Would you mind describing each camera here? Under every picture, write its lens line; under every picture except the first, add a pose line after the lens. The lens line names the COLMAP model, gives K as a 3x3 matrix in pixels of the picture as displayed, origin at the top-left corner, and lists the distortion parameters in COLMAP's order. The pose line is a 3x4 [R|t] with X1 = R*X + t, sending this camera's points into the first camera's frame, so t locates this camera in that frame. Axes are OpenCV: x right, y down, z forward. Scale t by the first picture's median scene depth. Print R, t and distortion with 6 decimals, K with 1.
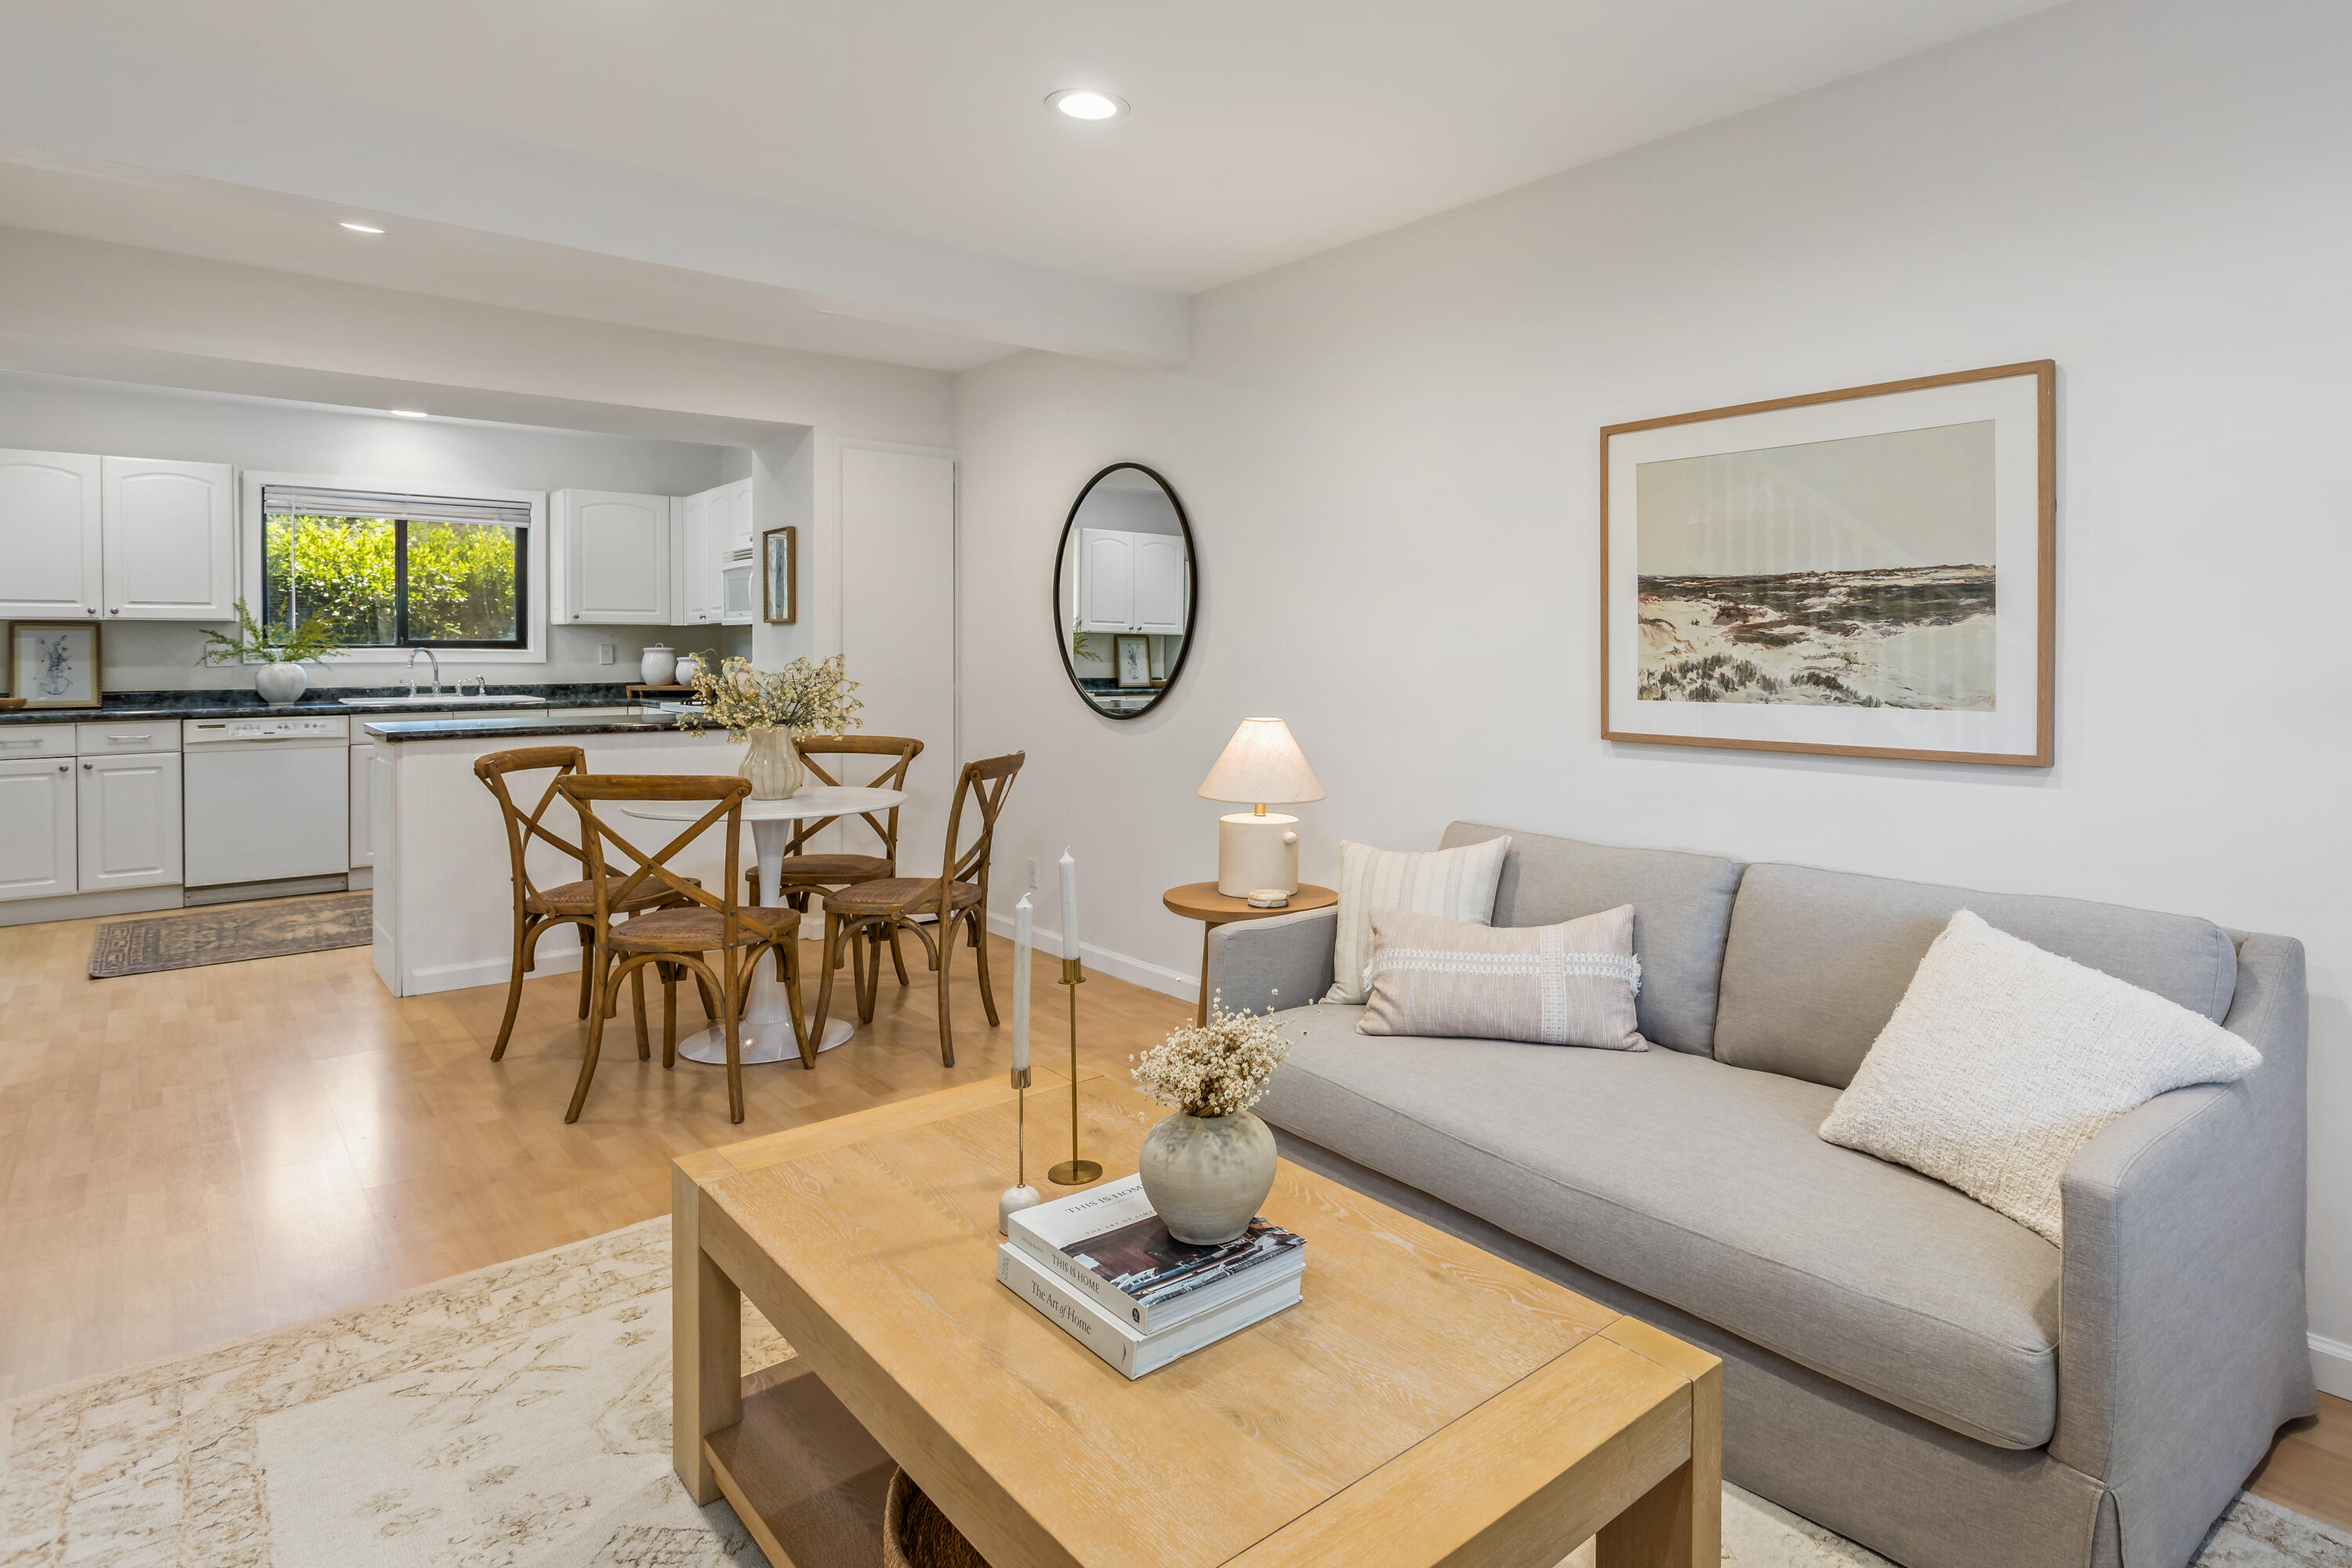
lens RADIAL K [[1290.9, 0, 1348.3], [0, 1290.9, 660.1], [0, 0, 1]] dist [-0.000265, -0.000160]
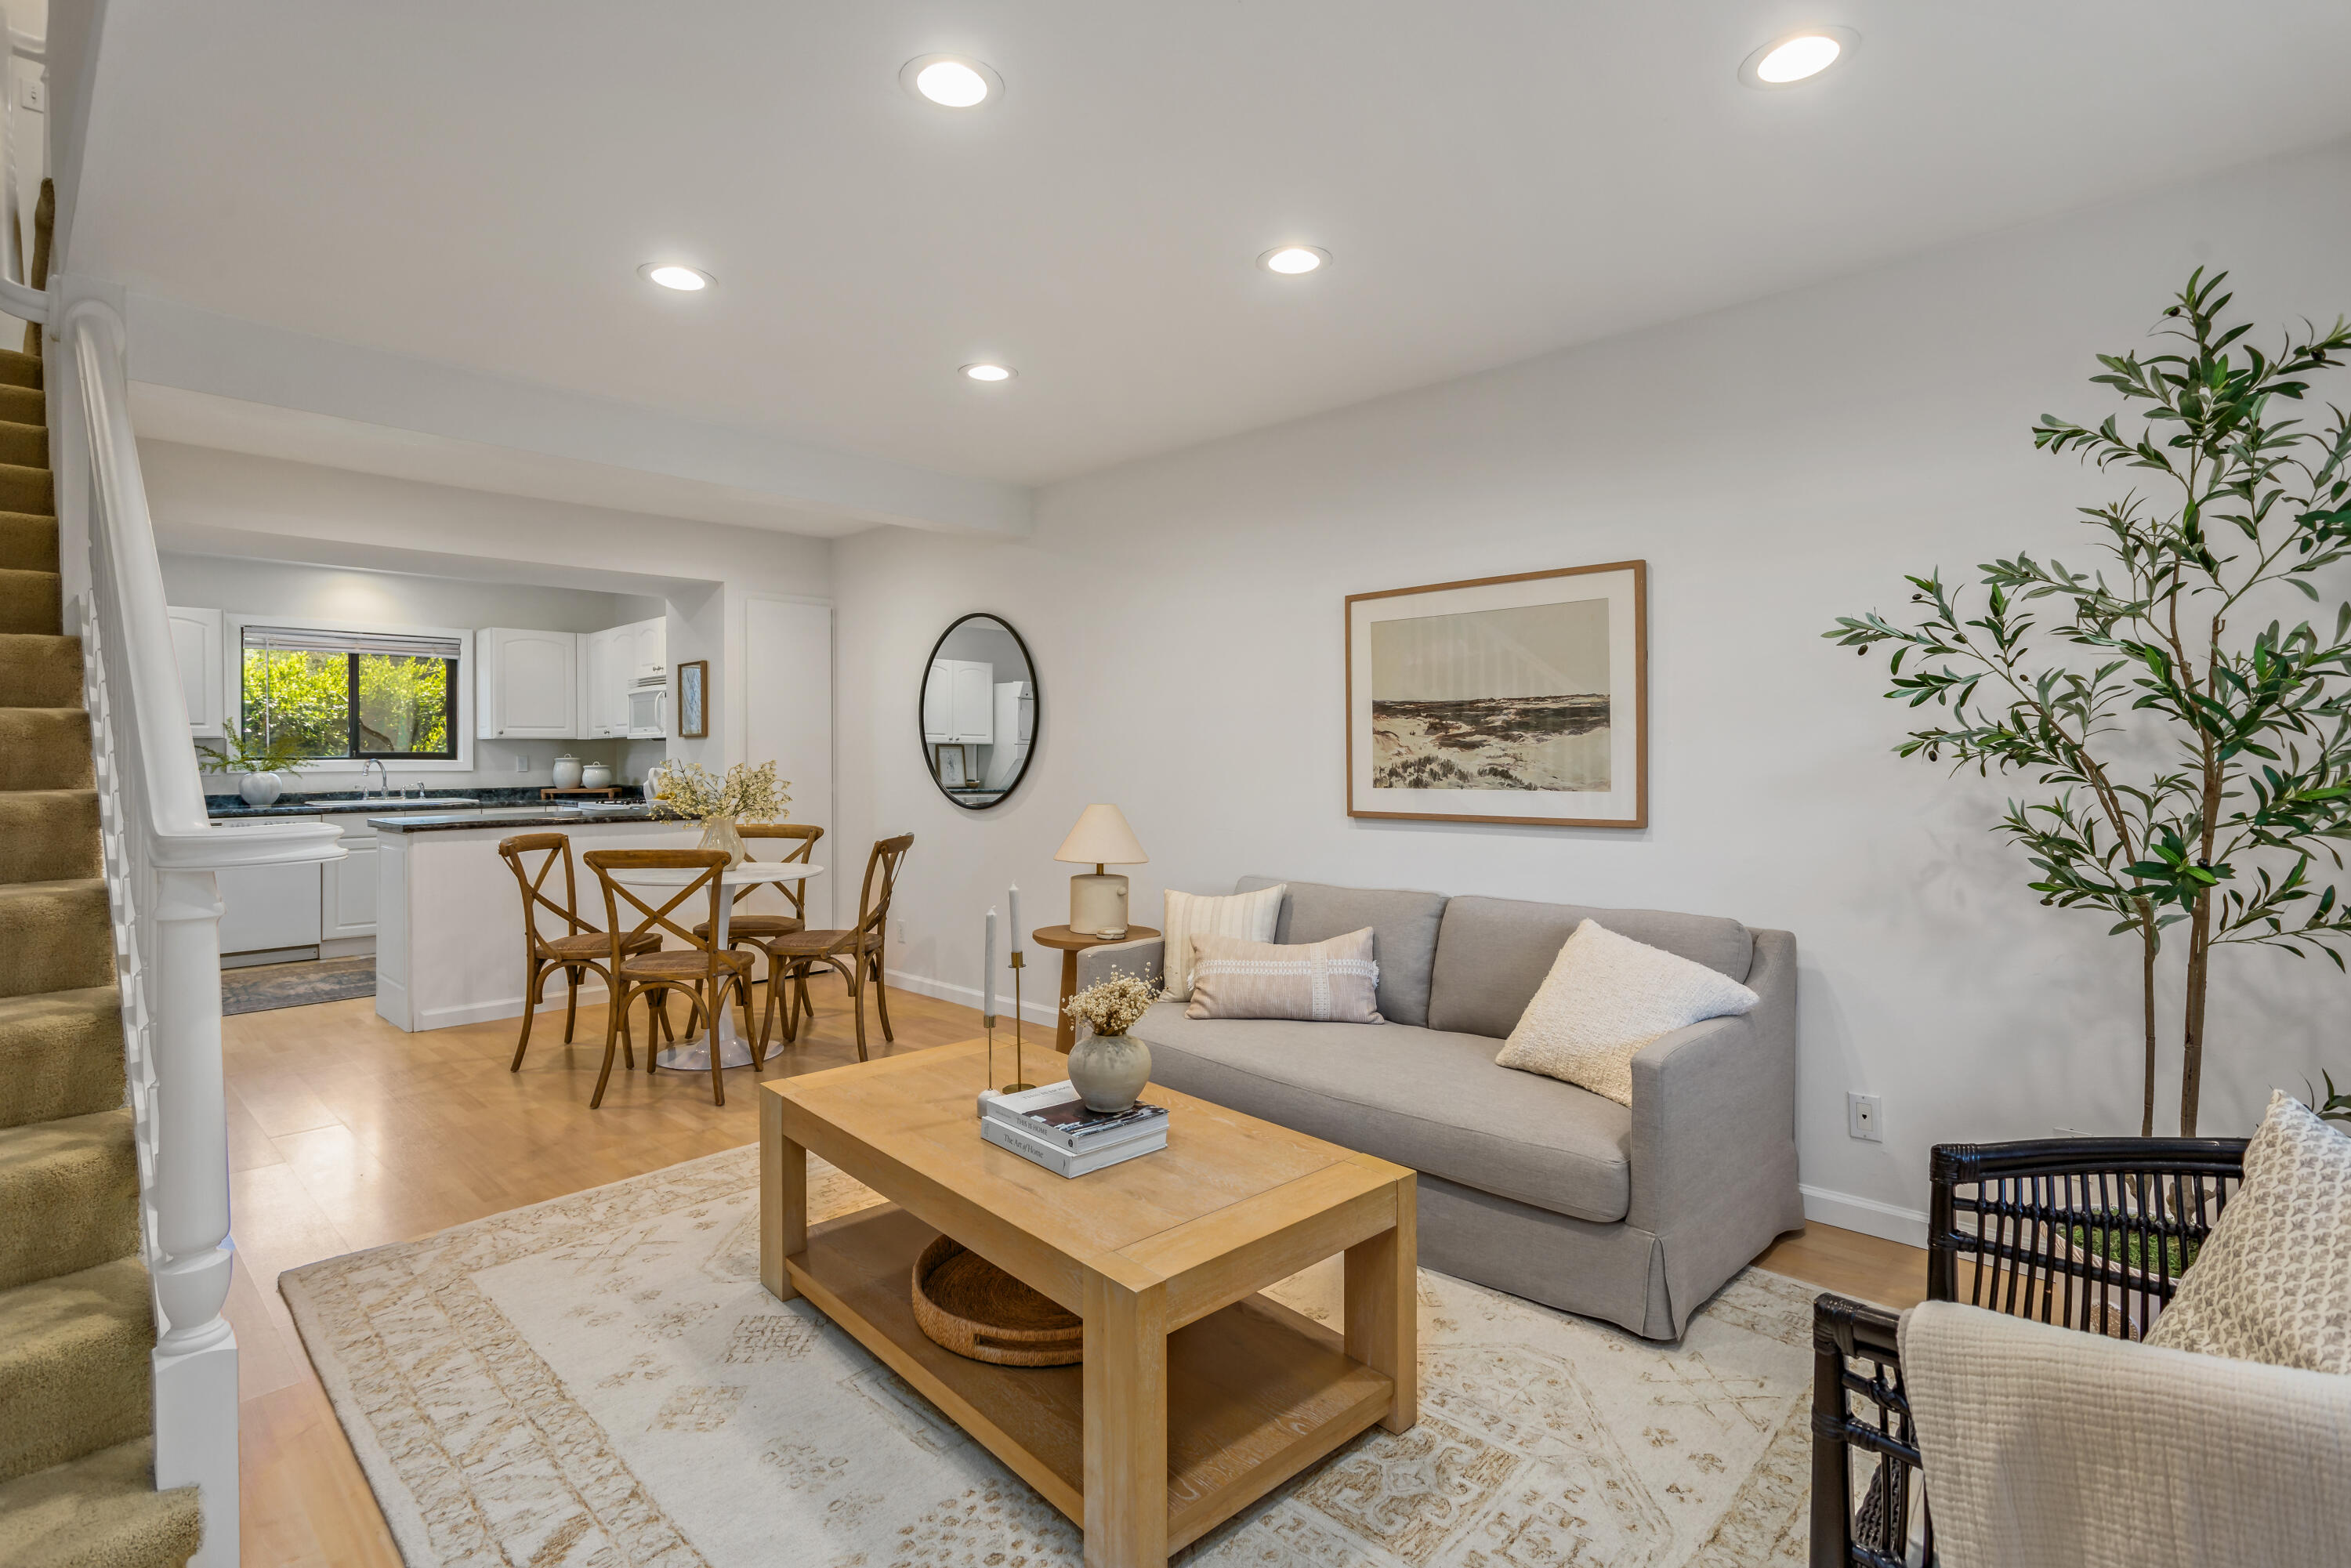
lens RADIAL K [[1127.6, 0, 1174.7], [0, 1127.6, 764.3], [0, 0, 1]] dist [-0.000832, 0.000039]
pose [[0.998169, -0.007433, 0.060036, -0.058857], [0.007493, 0.999972, -0.000774, 0.003483], [-0.060028, 0.001223, 0.998196, -0.195694]]
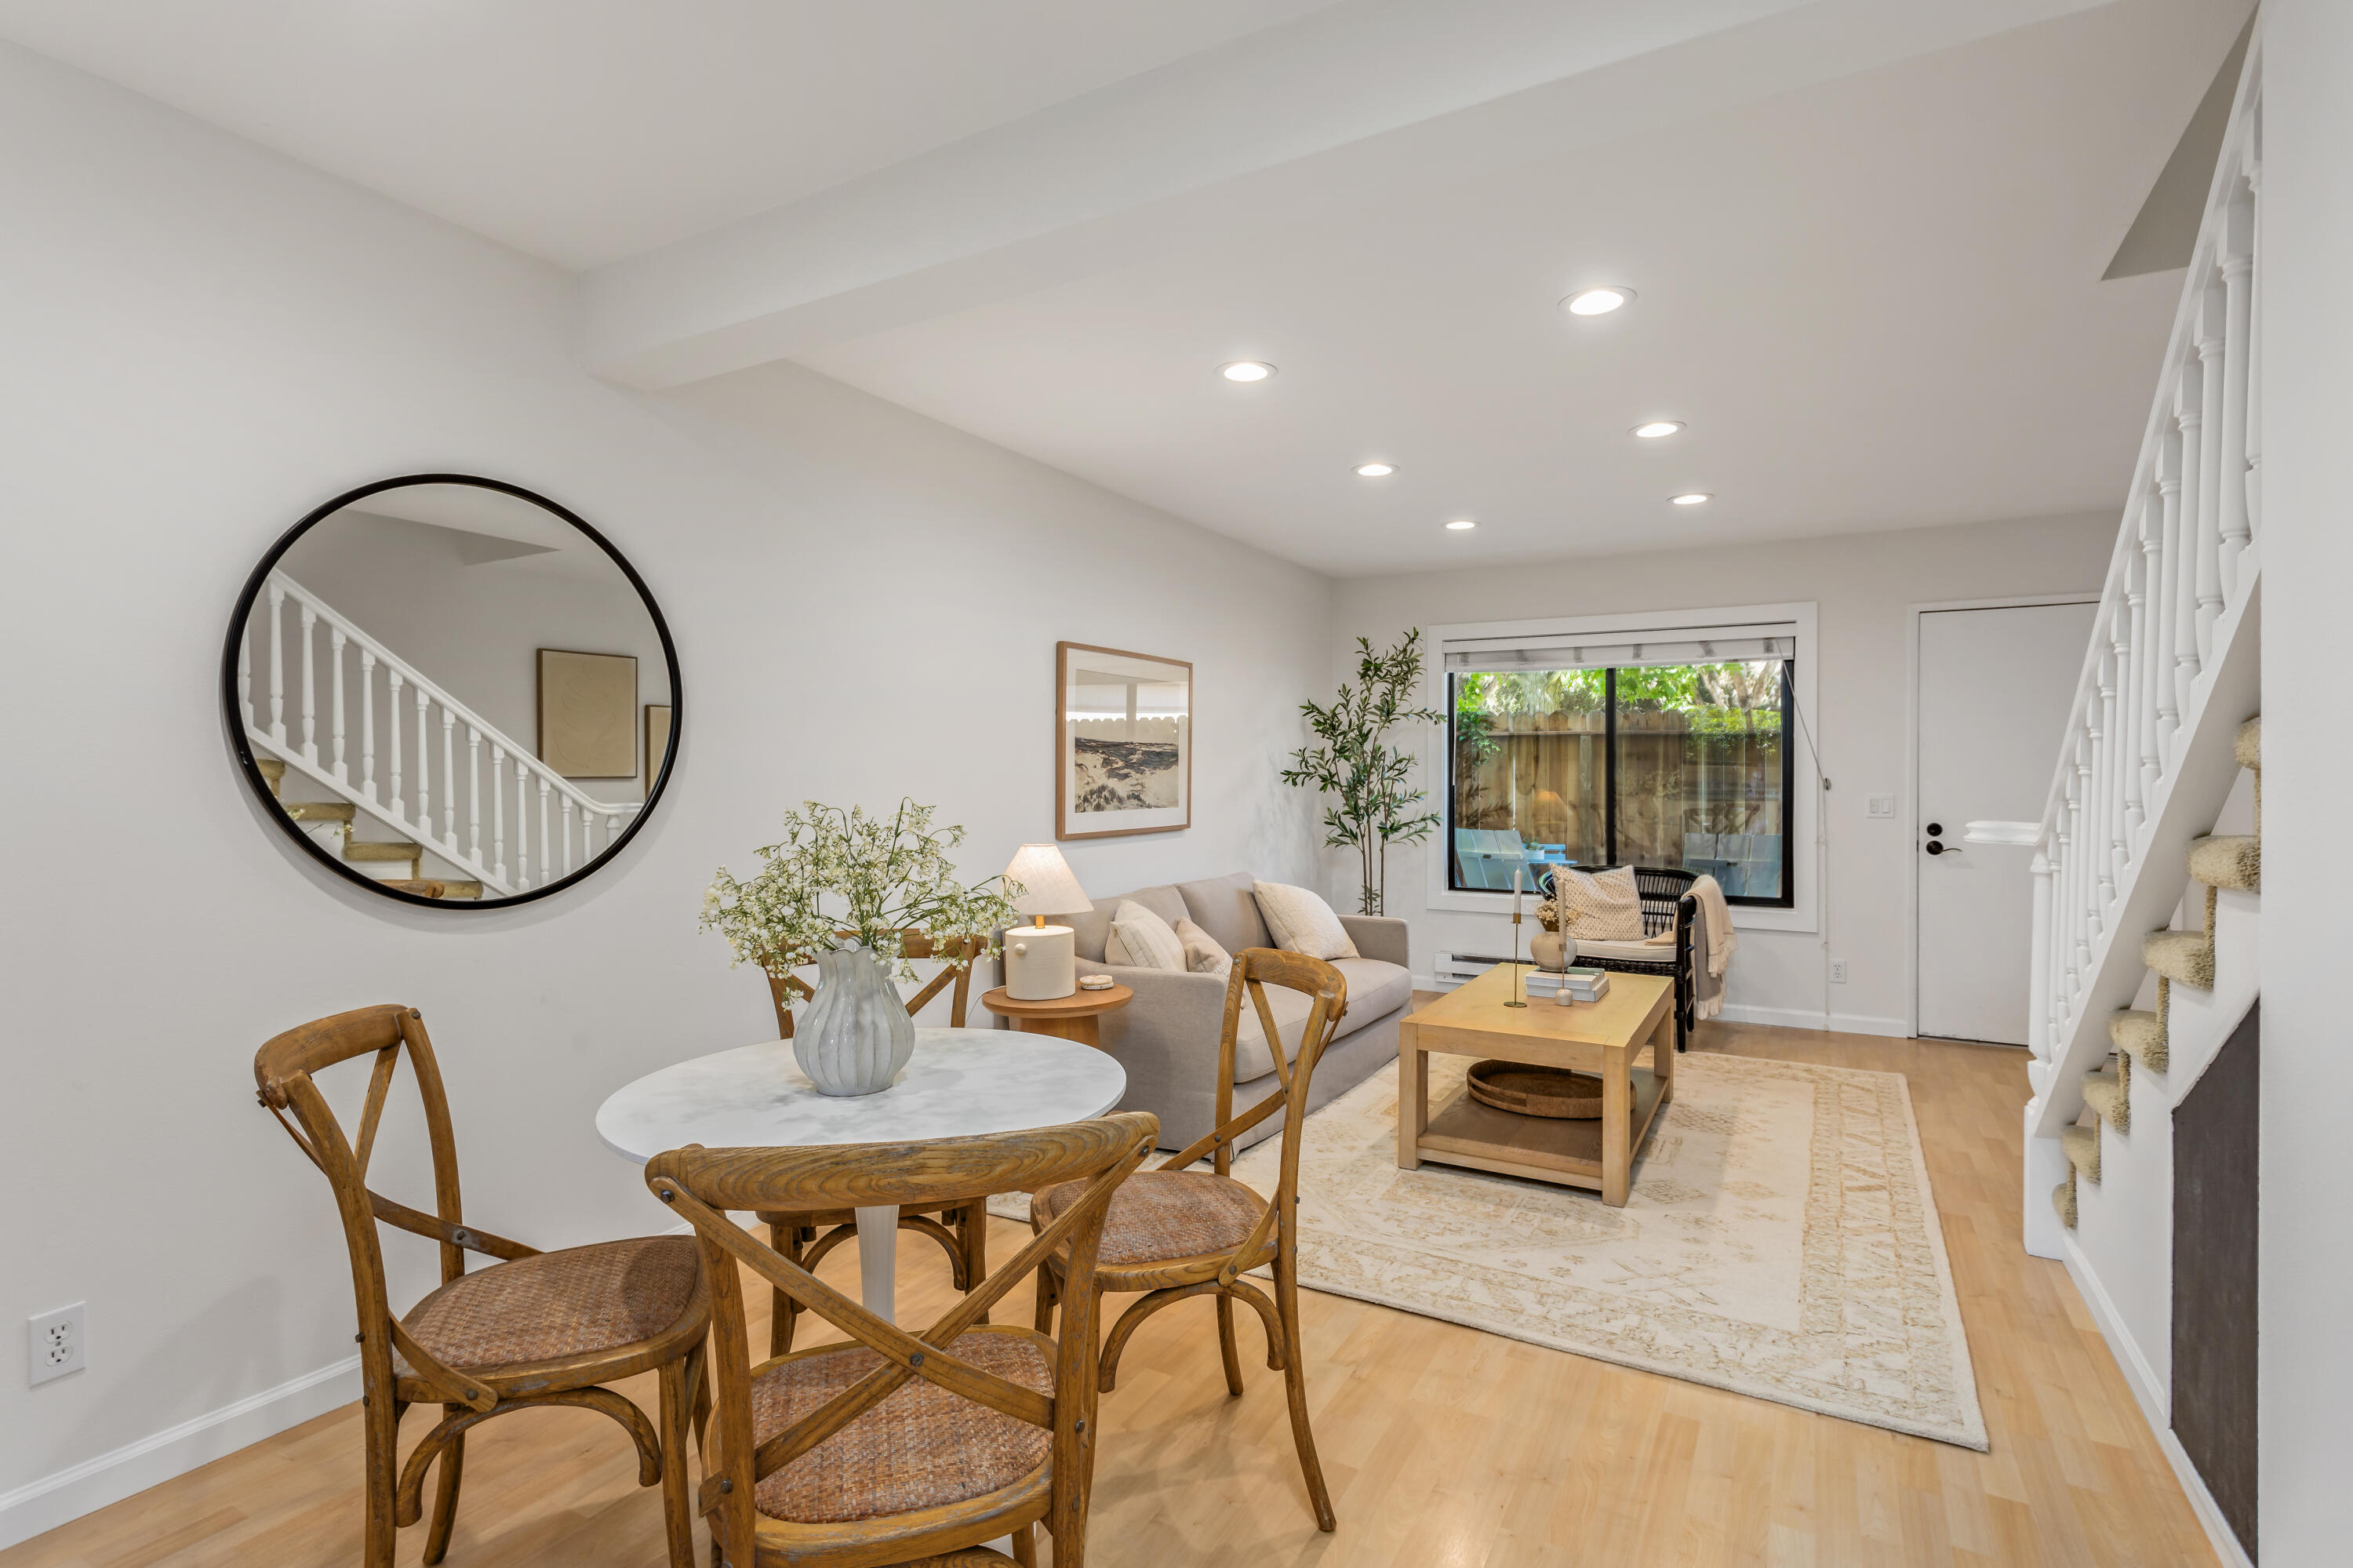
lens RADIAL K [[1128.7, 0, 1175.7], [0, 1128.7, 764.3], [0, 0, 1]] dist [-0.000832, 0.000039]
pose [[-0.299221, 0.006939, 0.954159, -1.024080], [0.009302, 0.999947, -0.004355, -0.020350], [-0.954139, 0.007572, -0.299269, 1.130701]]
